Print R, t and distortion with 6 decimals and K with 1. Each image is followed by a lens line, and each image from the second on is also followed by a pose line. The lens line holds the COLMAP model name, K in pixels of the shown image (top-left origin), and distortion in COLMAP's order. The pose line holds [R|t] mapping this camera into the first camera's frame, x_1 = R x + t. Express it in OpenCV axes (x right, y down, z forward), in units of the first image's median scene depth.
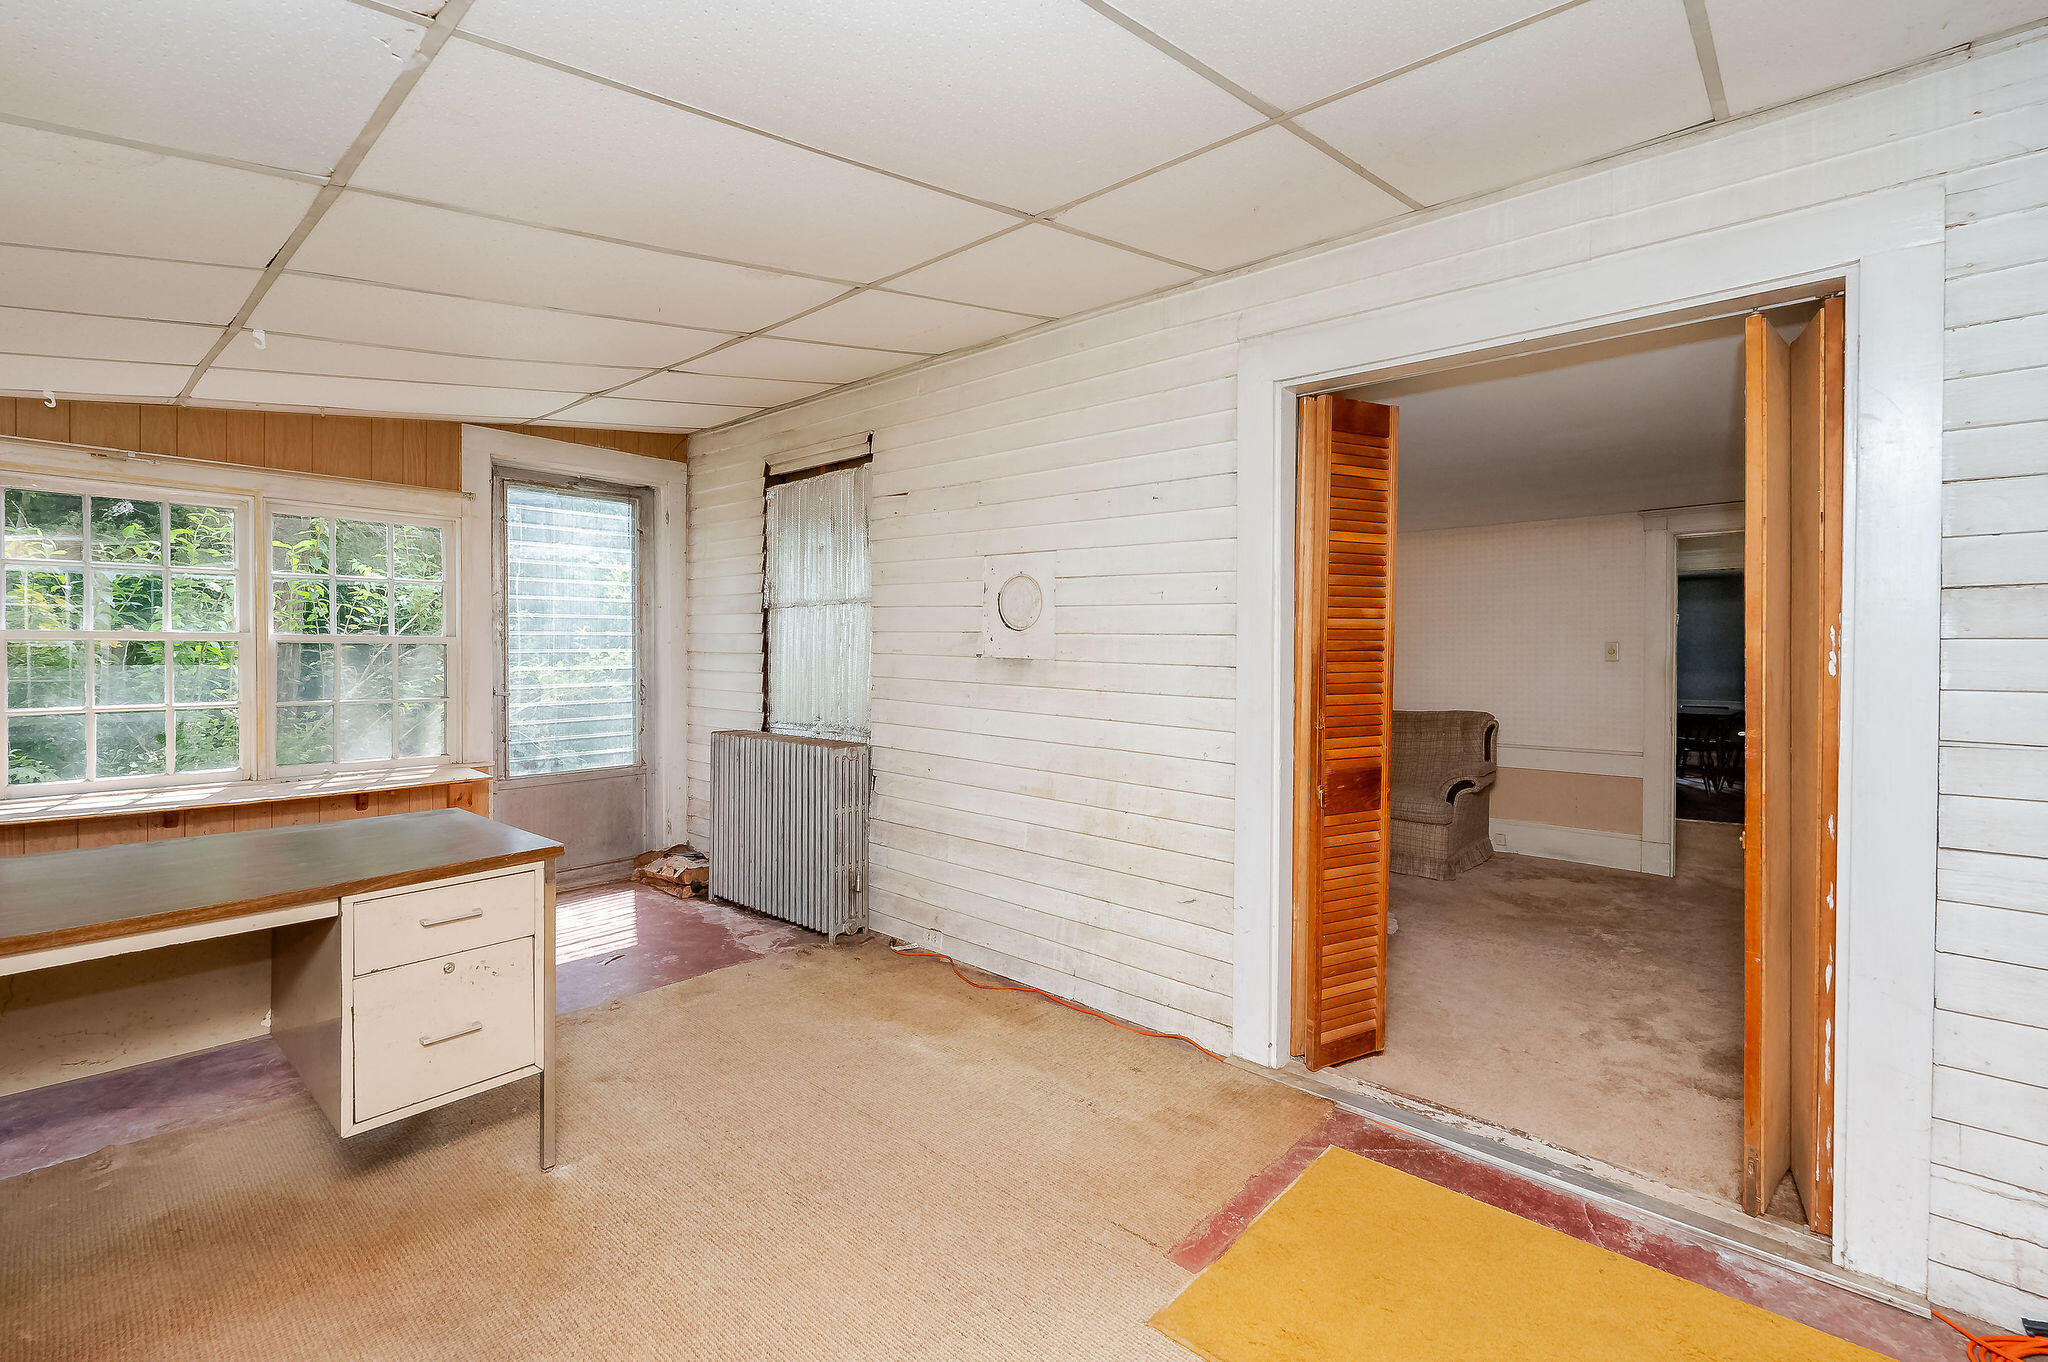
lens RADIAL K [[897.2, 0, 1023.0], [0, 897.2, 654.3], [0, 0, 1]] dist [-0.000110, 0.000052]
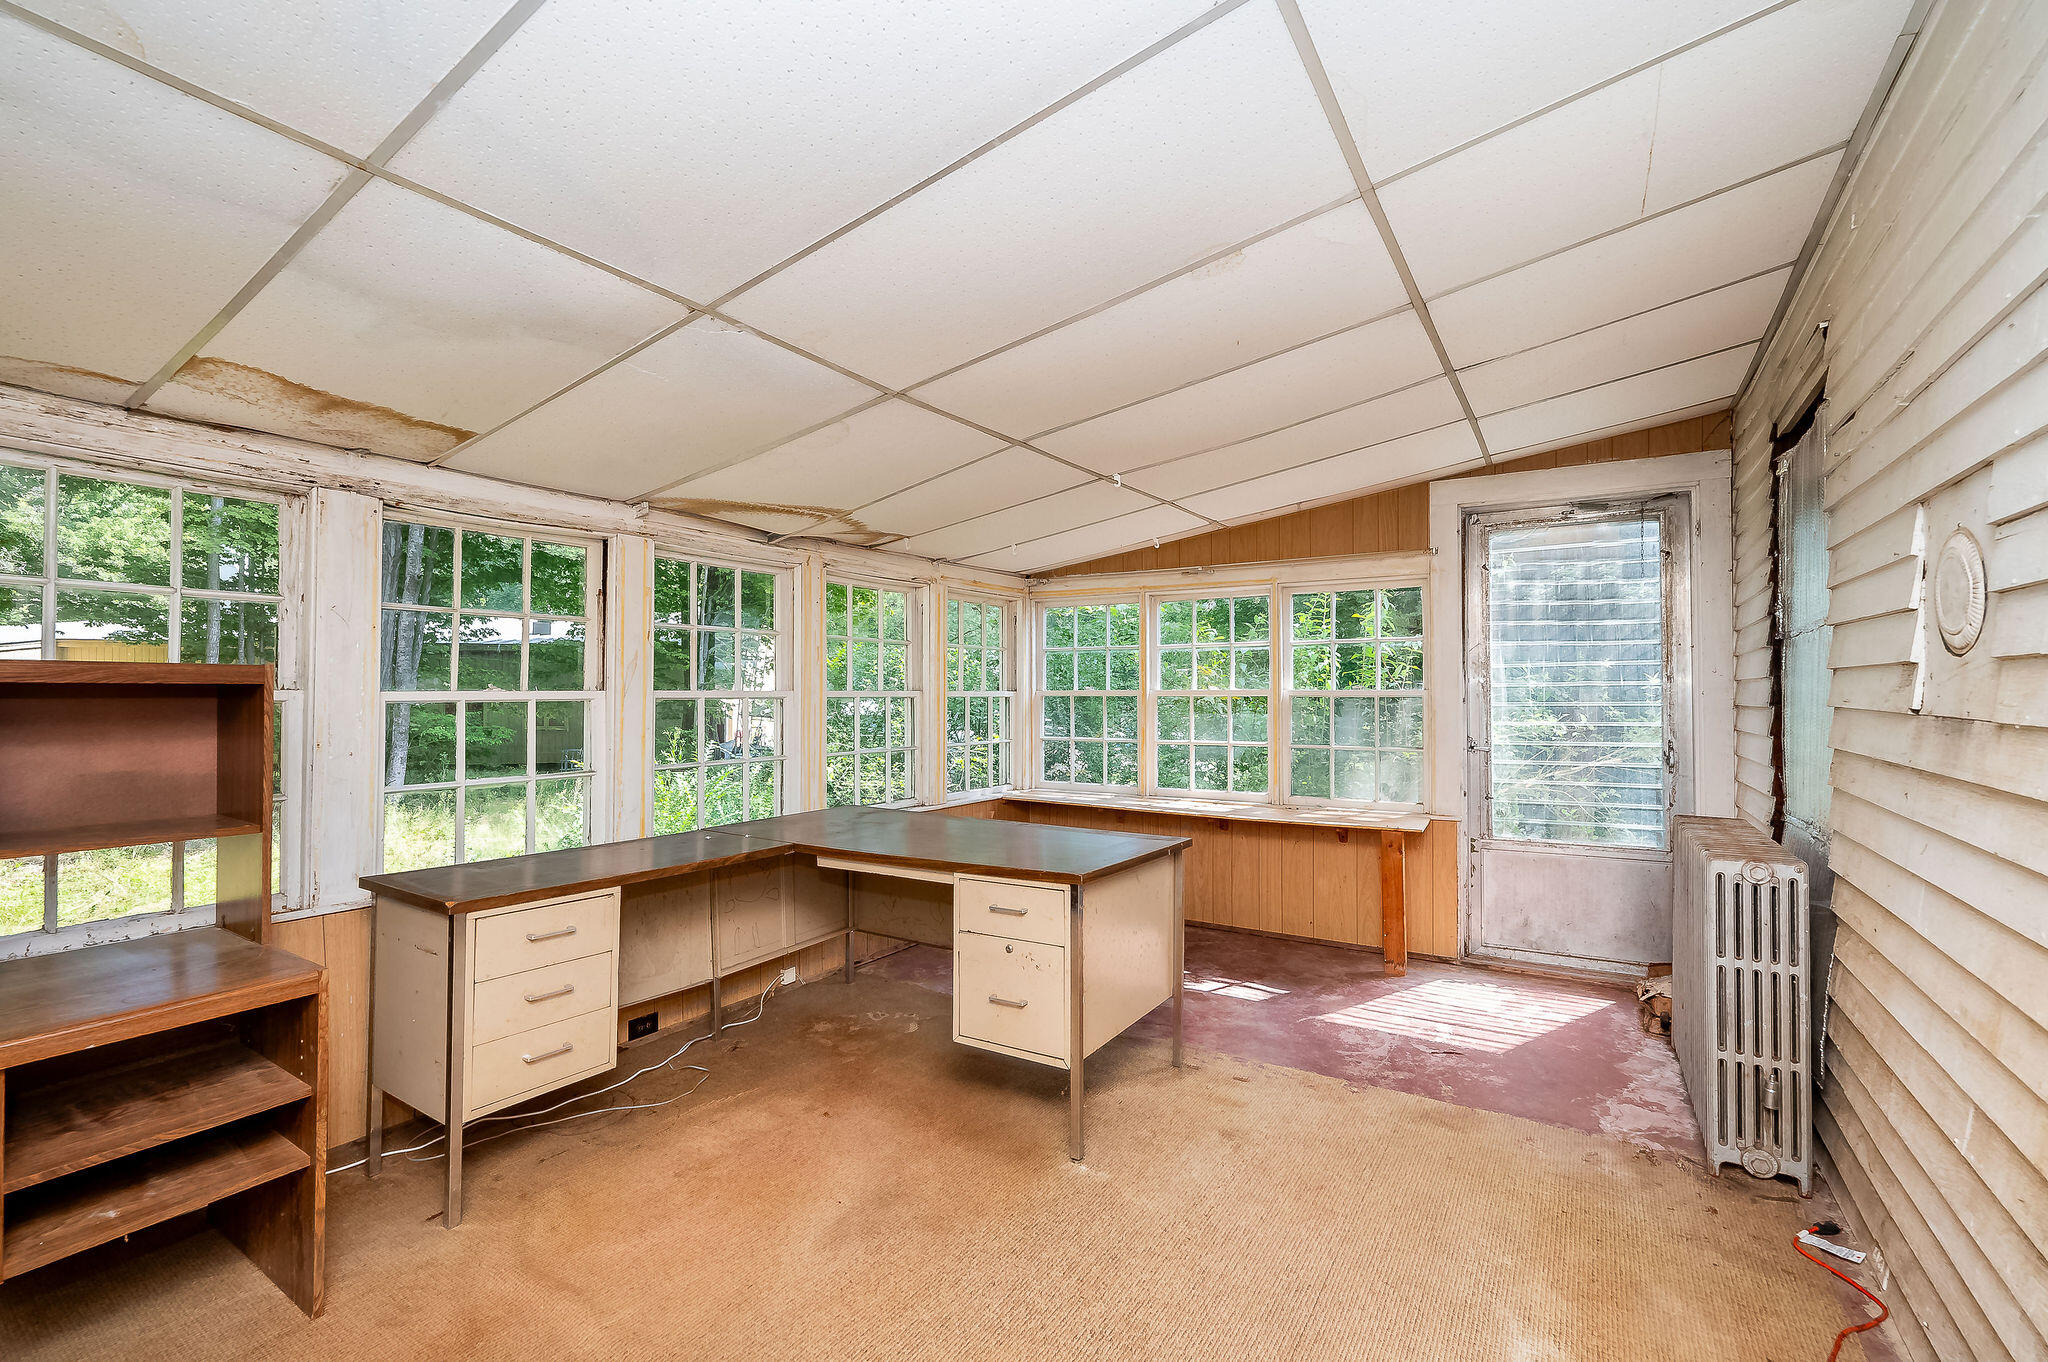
lens RADIAL K [[882.7, 0, 1022.2], [0, 882.7, 688.9], [0, 0, 1]] dist [-0.000577, 0.000081]
pose [[0.163104, -0.018003, -0.986445, 0.317045], [-0.005516, 0.999801, -0.019159, 0.001206], [0.986593, 0.008566, 0.162973, 0.418669]]
